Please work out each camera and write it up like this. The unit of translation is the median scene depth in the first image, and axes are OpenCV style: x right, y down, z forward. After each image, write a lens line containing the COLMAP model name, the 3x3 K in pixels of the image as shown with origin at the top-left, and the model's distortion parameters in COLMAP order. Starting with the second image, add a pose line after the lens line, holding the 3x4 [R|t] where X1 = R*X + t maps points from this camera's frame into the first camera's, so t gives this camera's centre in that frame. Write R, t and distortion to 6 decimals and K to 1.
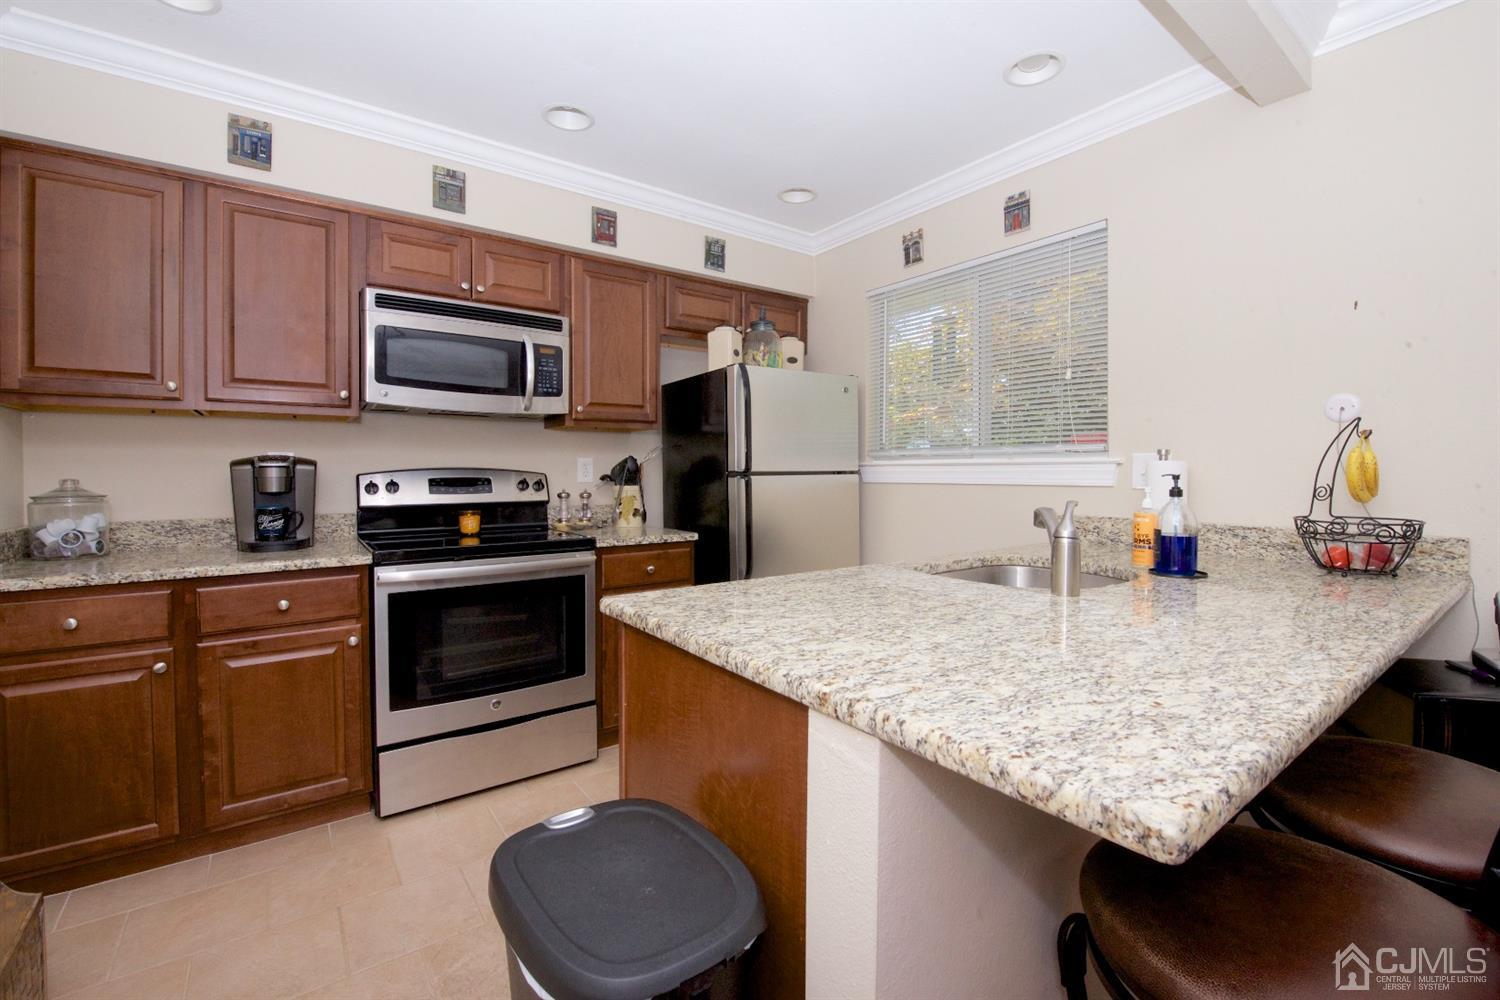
lens RADIAL K [[637.3, 0, 745.2], [0, 637.3, 470.0], [0, 0, 1]] dist [-0.019650, -0.000128]
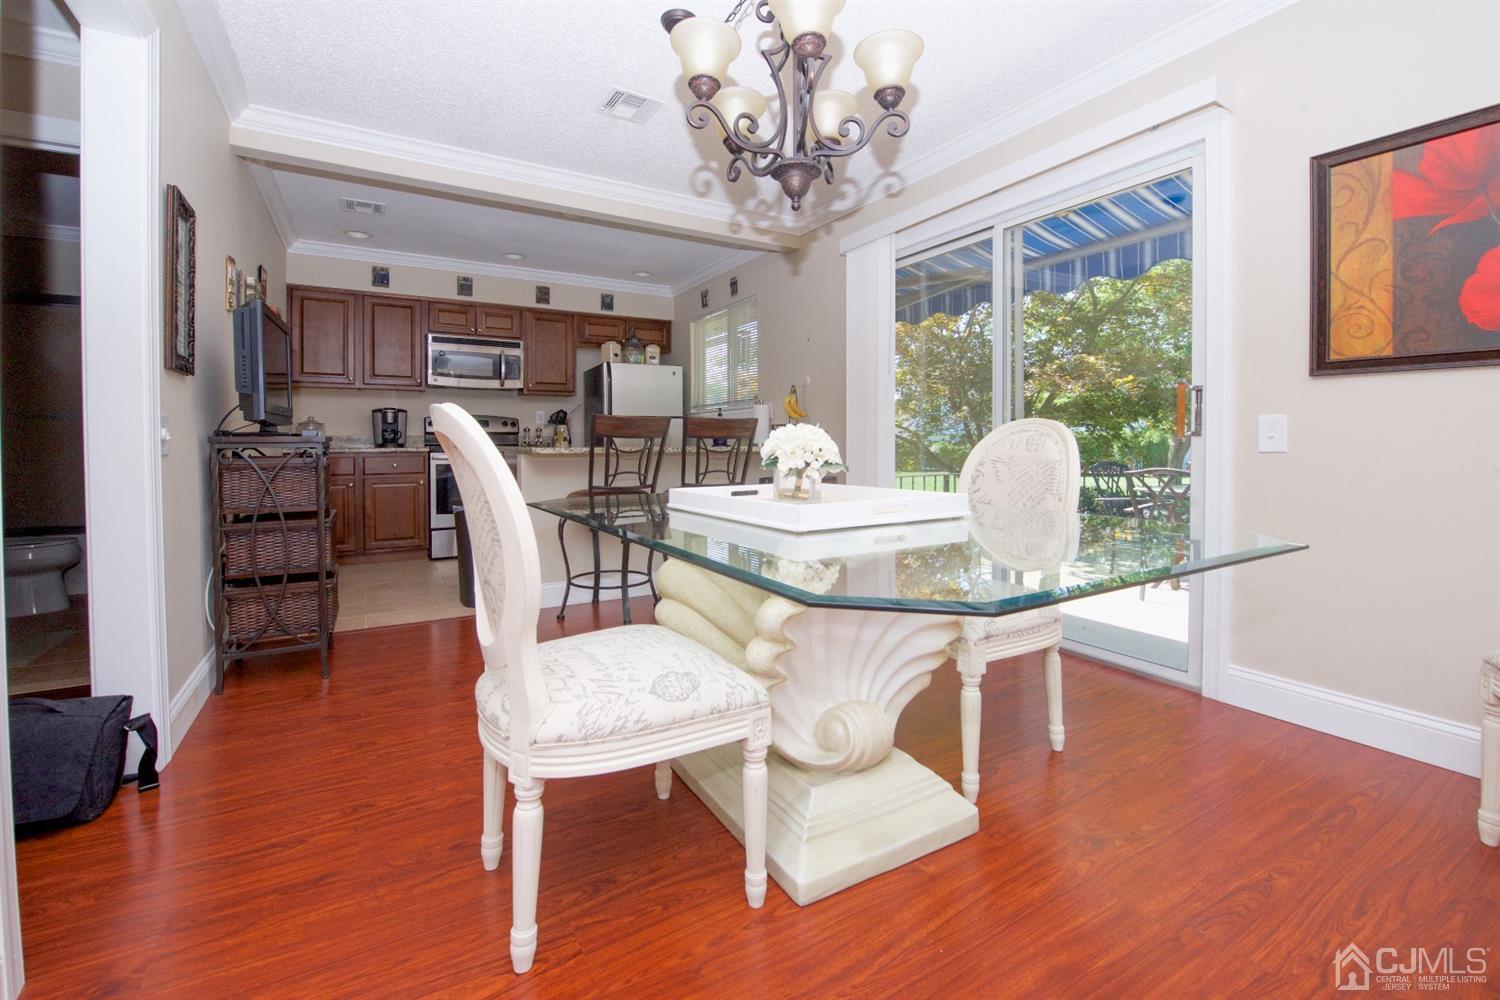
lens RADIAL K [[655.7, 0, 753.4], [0, 655.7, 430.5], [0, 0, 1]] dist [0.000863, 0.000186]
pose [[0.995303, -0.005154, -0.096672, 0.692880], [0.003583, 0.999859, -0.016420, 0.089367], [0.096743, 0.015997, 0.995181, -1.077207]]
